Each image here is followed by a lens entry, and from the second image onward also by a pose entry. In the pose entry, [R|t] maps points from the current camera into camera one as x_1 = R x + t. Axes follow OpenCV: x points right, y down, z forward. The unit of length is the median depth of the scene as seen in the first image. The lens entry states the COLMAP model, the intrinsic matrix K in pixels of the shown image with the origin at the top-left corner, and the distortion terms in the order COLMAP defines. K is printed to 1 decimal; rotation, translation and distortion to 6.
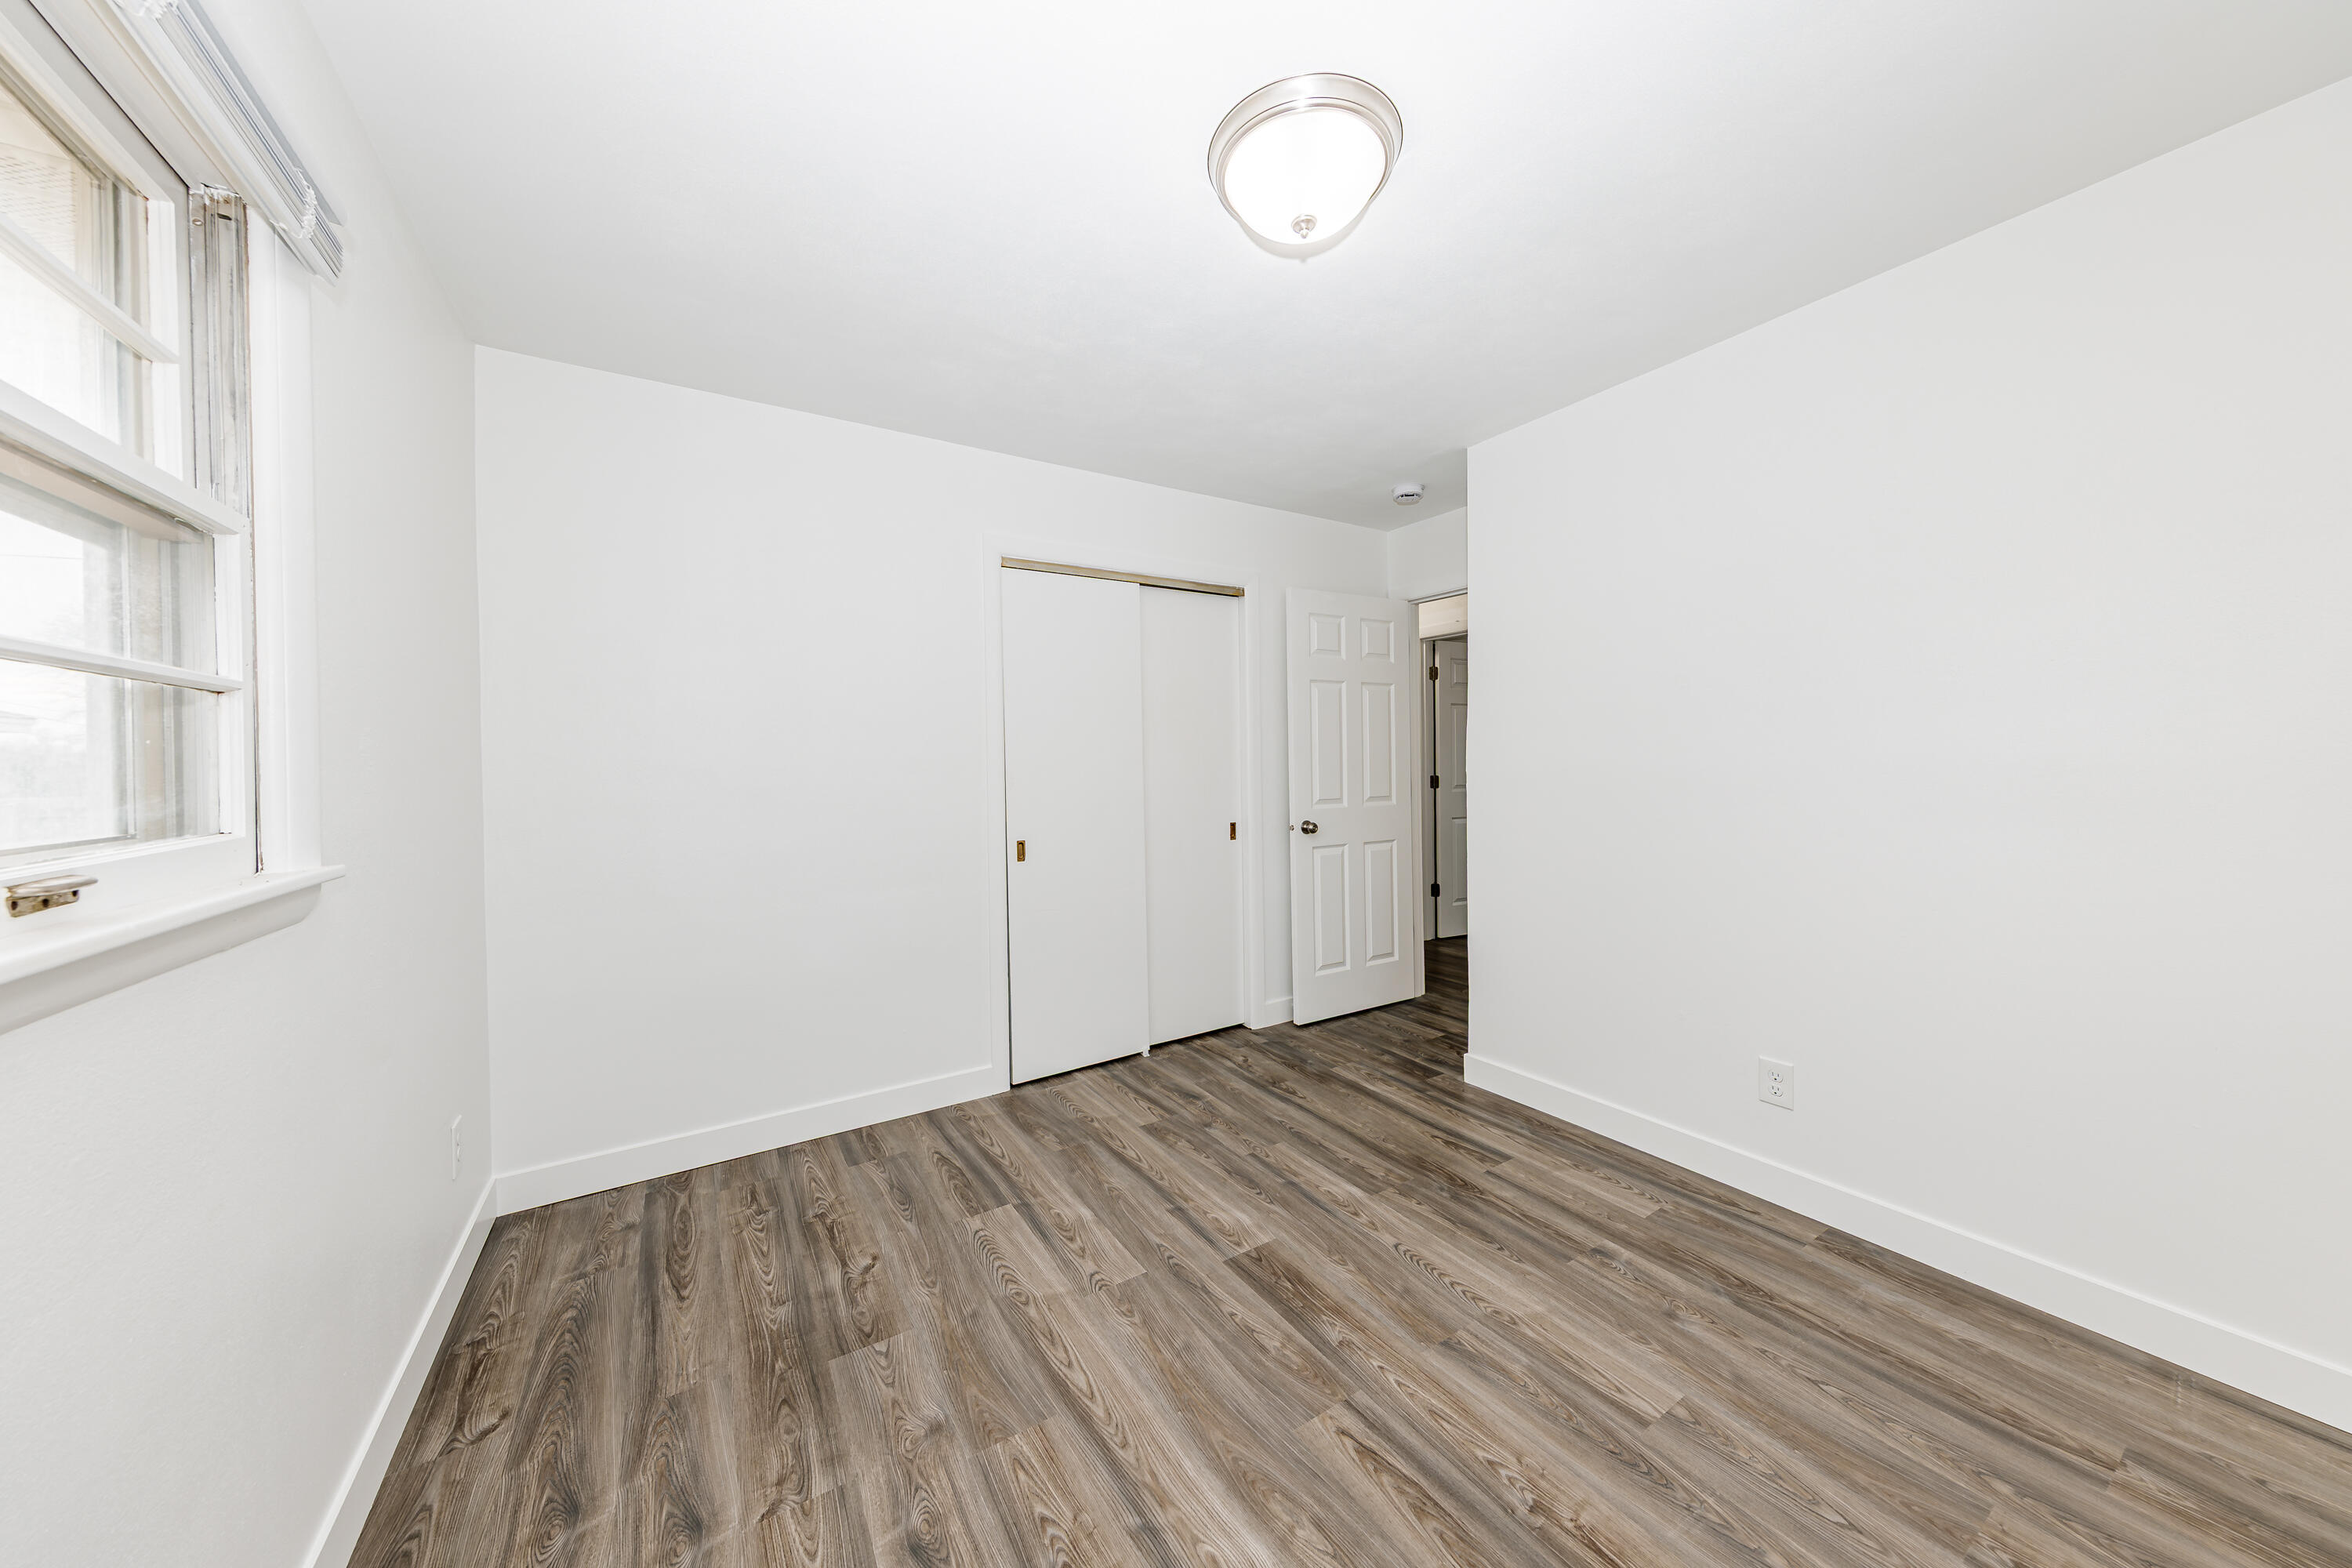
lens RADIAL K [[789.3, 0, 1176.0], [0, 789.3, 784.0], [0, 0, 1]] dist [0.000267, -0.000124]
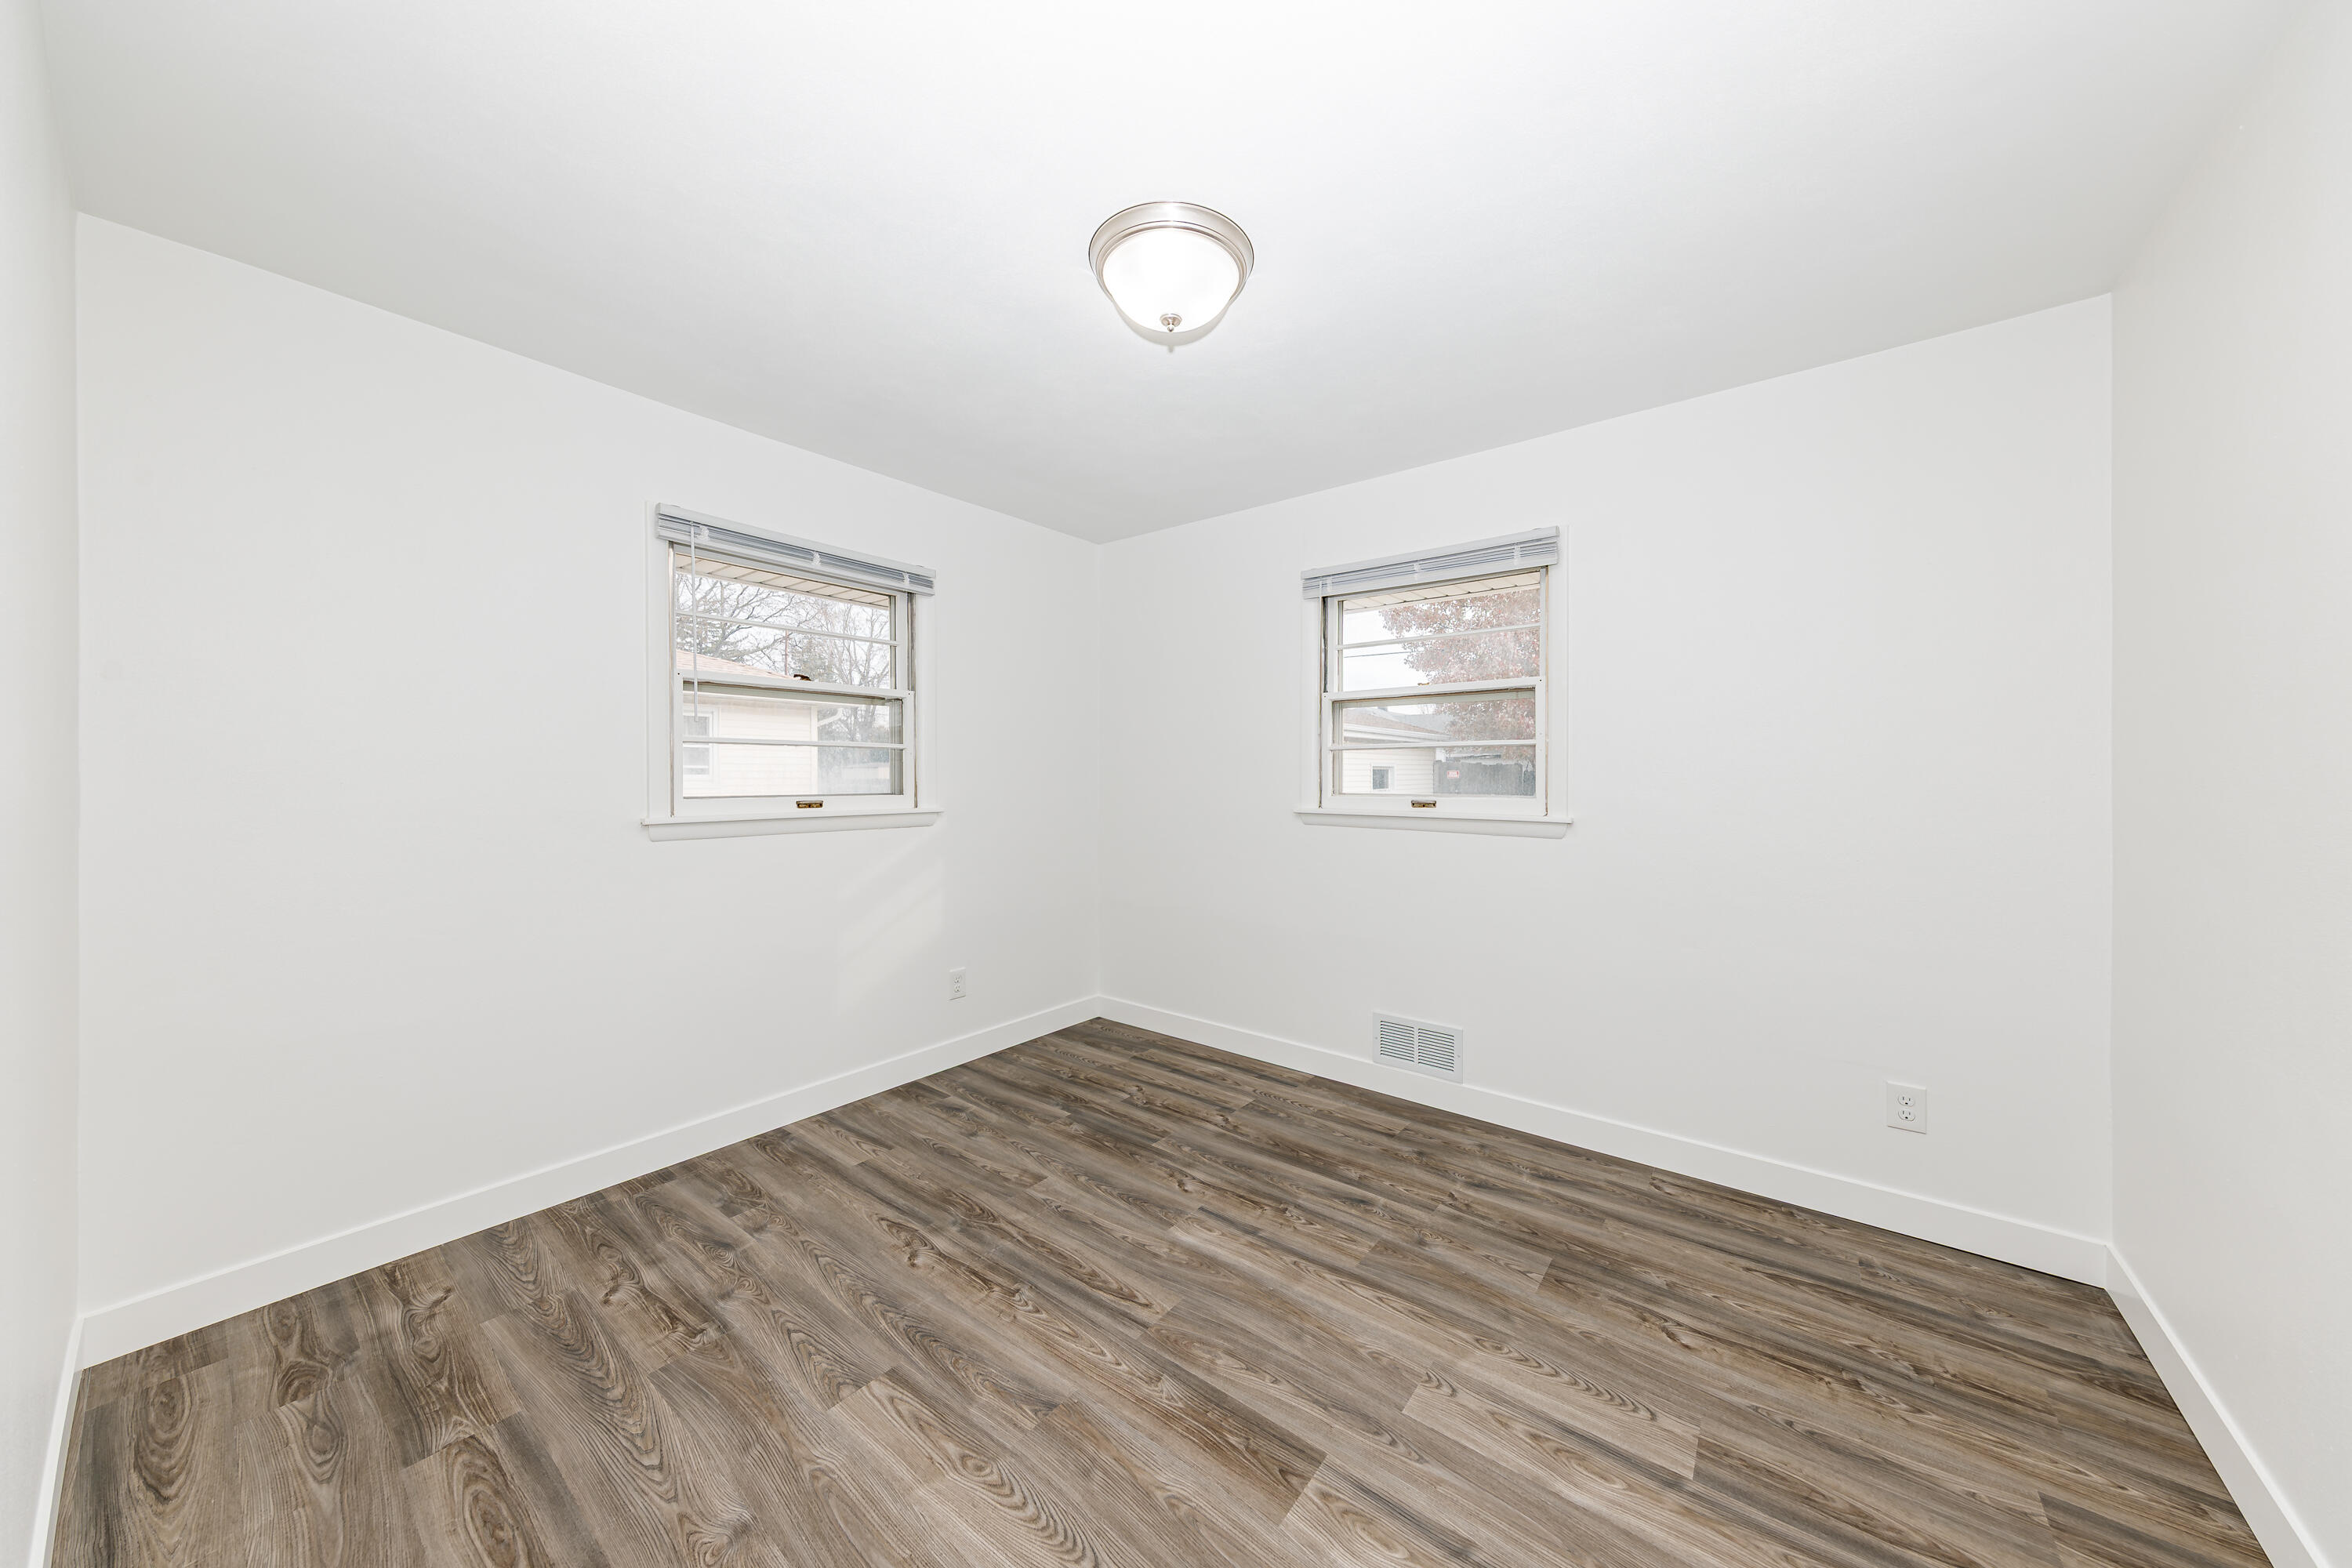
lens RADIAL K [[789.3, 0, 1176.0], [0, 789.3, 784.0], [0, 0, 1]] dist [0.000267, -0.000124]
pose [[-0.944952, 0.018853, -0.326666, 0.491064], [0.003955, 0.998924, 0.046211, -0.066708], [0.327185, 0.042375, -0.944010, 1.888704]]
